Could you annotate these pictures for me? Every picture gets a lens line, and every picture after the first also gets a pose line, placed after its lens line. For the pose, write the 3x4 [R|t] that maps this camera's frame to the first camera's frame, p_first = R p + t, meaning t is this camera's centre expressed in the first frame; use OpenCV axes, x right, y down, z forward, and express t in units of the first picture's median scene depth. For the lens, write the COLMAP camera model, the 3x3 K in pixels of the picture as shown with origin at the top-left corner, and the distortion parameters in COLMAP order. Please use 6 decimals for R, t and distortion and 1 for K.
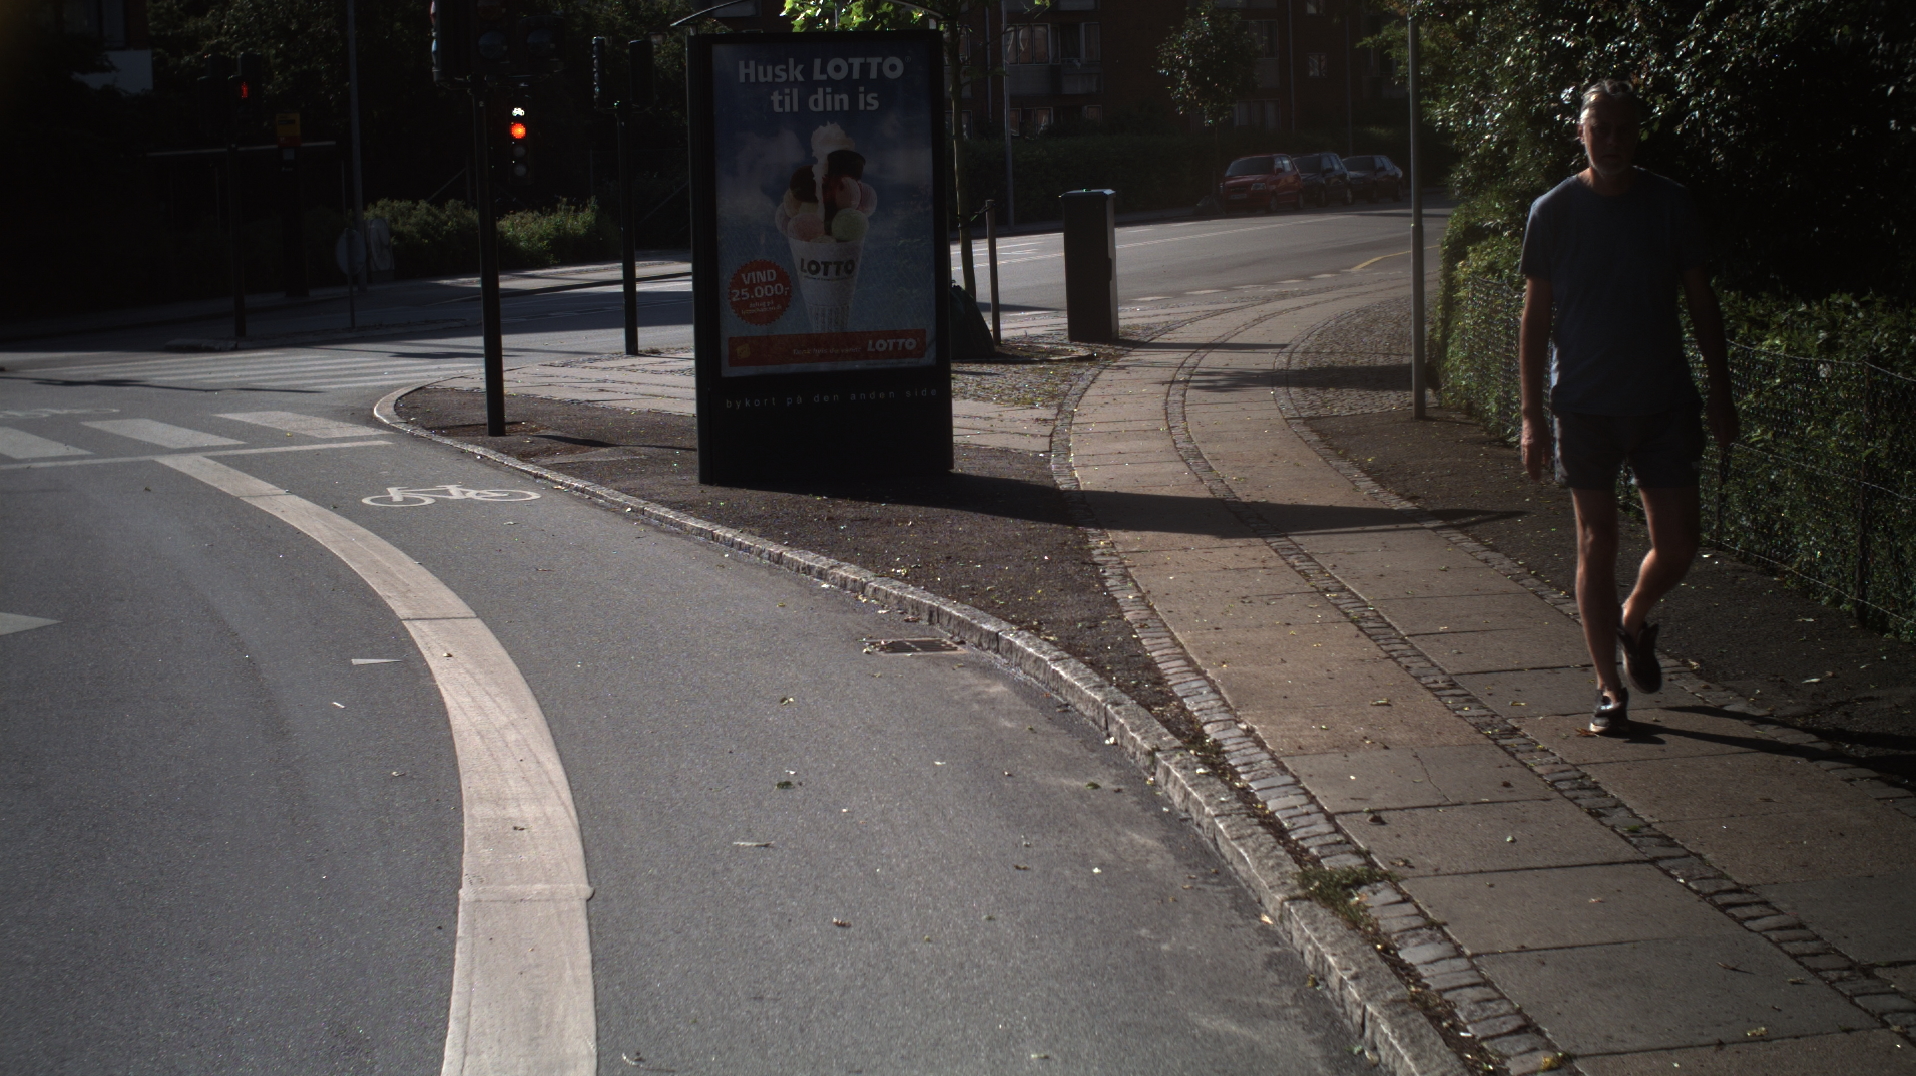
lens RADIAL K [[3422.8, 0, 958.0], [0, 3422.8, 538.0], [0, 0, 1]] dist [-0.321707, 0.580974]
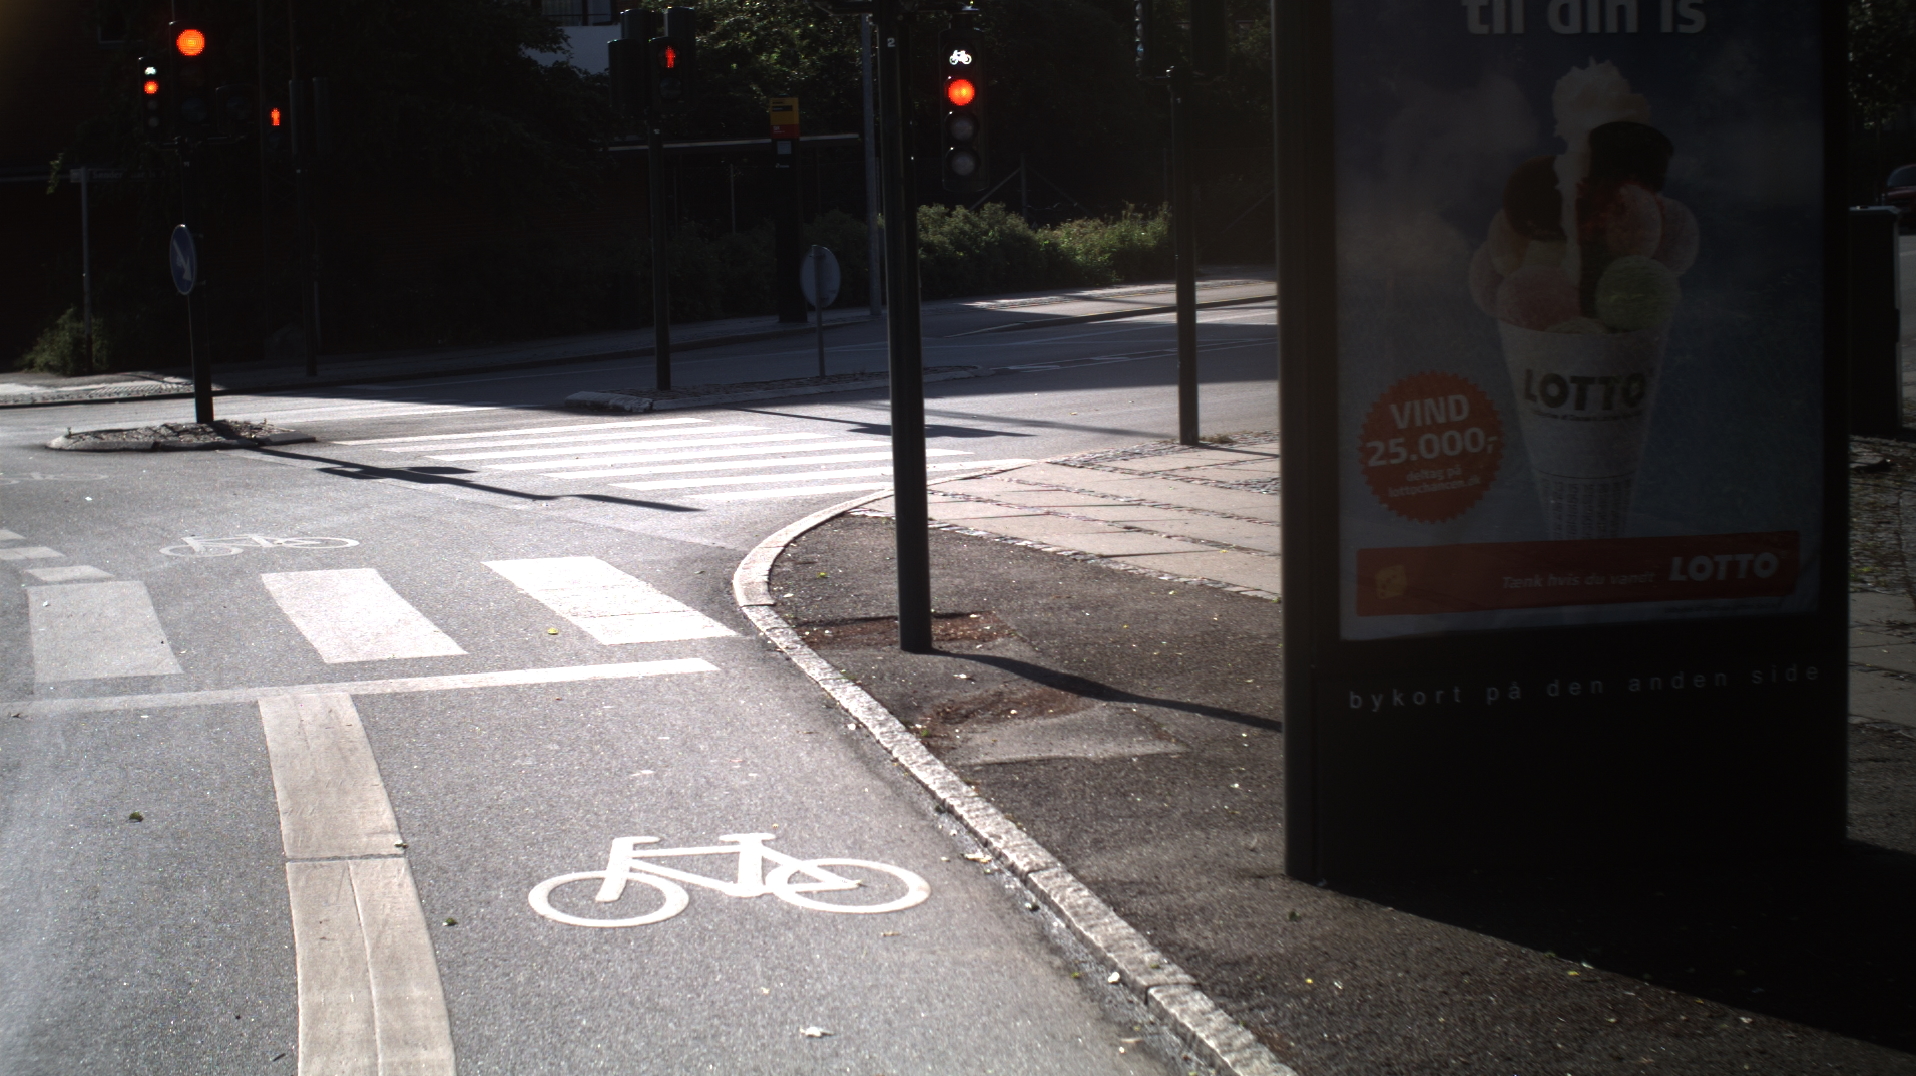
lens RADIAL K [[3422.8, 0, 958.0], [0, 3422.8, 538.0], [0, 0, 1]] dist [-0.321707, 0.580974]
pose [[0.985240, 0.018898, -0.170135, -0.039385], [-0.019079, 0.999818, 0.000573, -0.053832], [0.170115, 0.002682, 0.985421, 0.508213]]
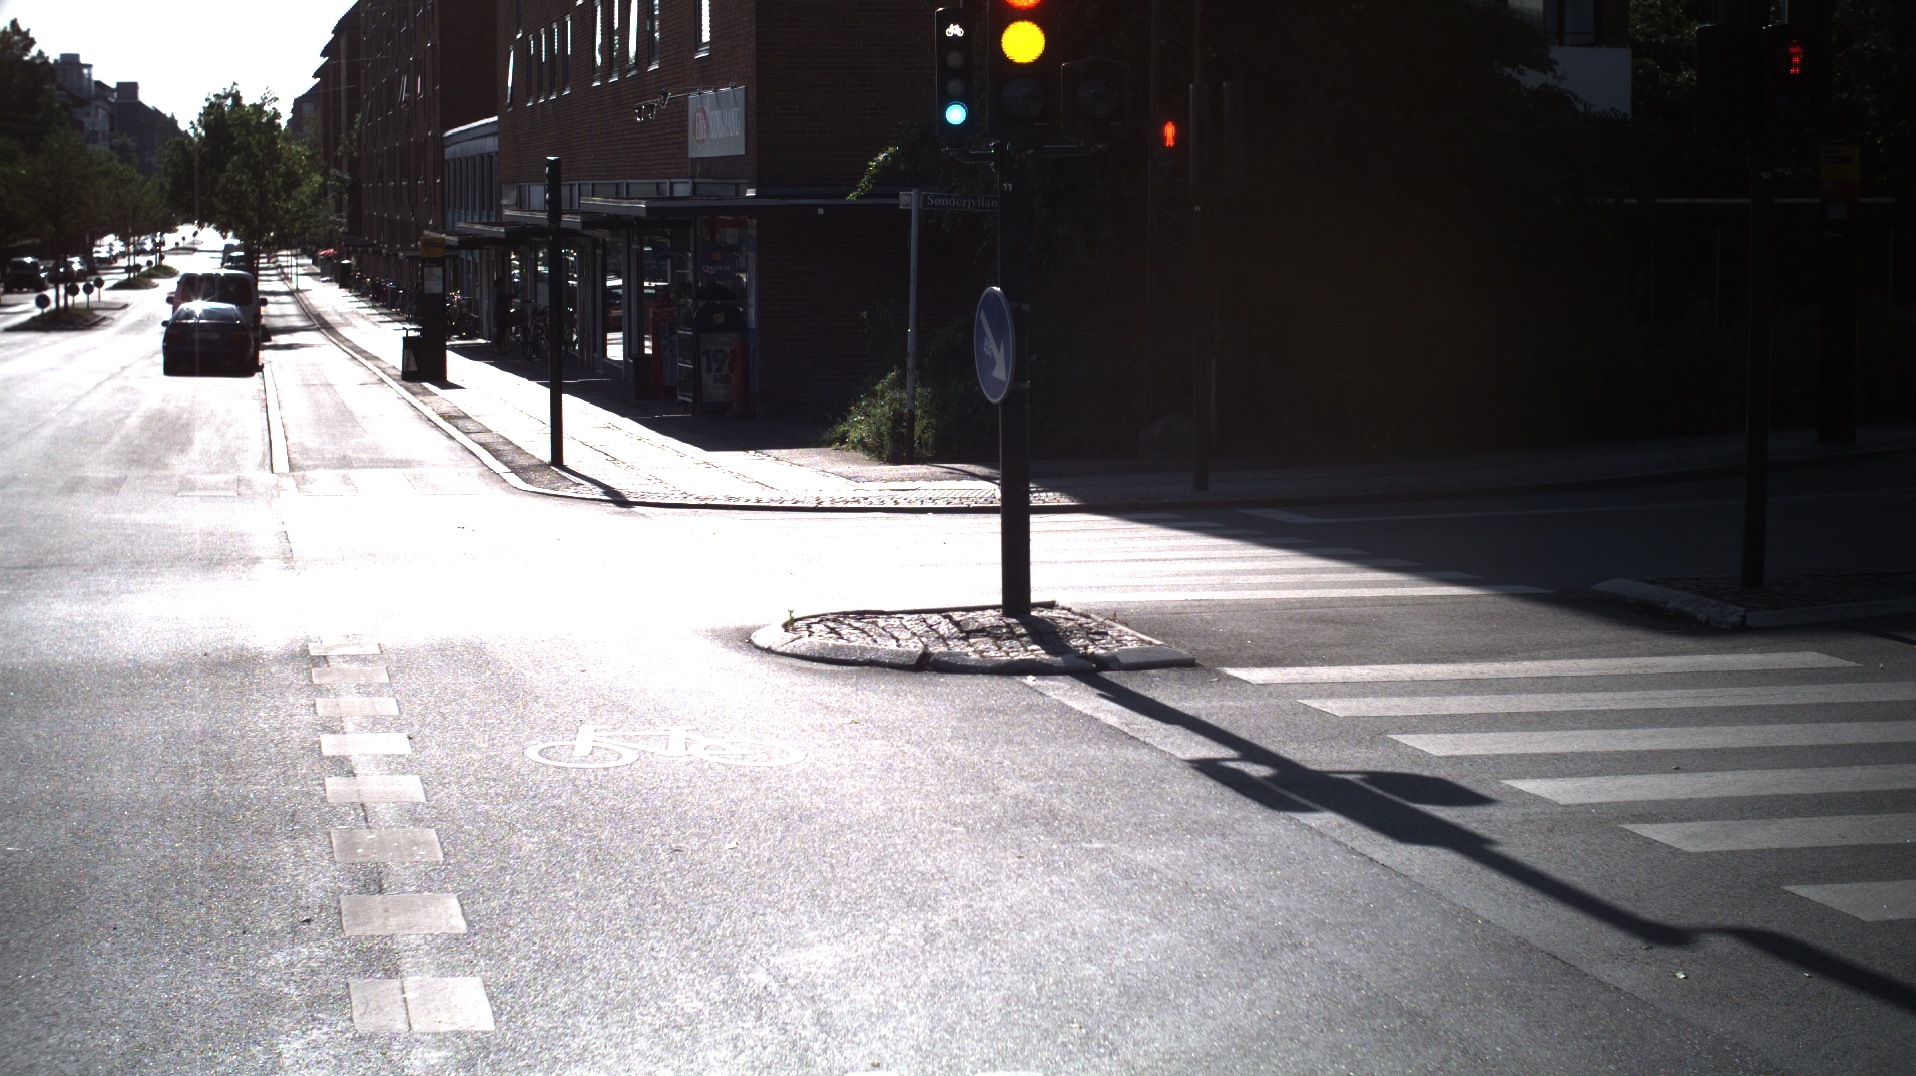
lens RADIAL K [[3422.8, 0, 958.0], [0, 3422.8, 538.0], [0, 0, 1]] dist [-0.321707, 0.580974]
pose [[0.905858, 0.073857, -0.417092, -0.220800], [-0.081517, 0.996672, -0.000555, -0.106516], [0.415663, 0.034503, 0.908864, 0.989286]]
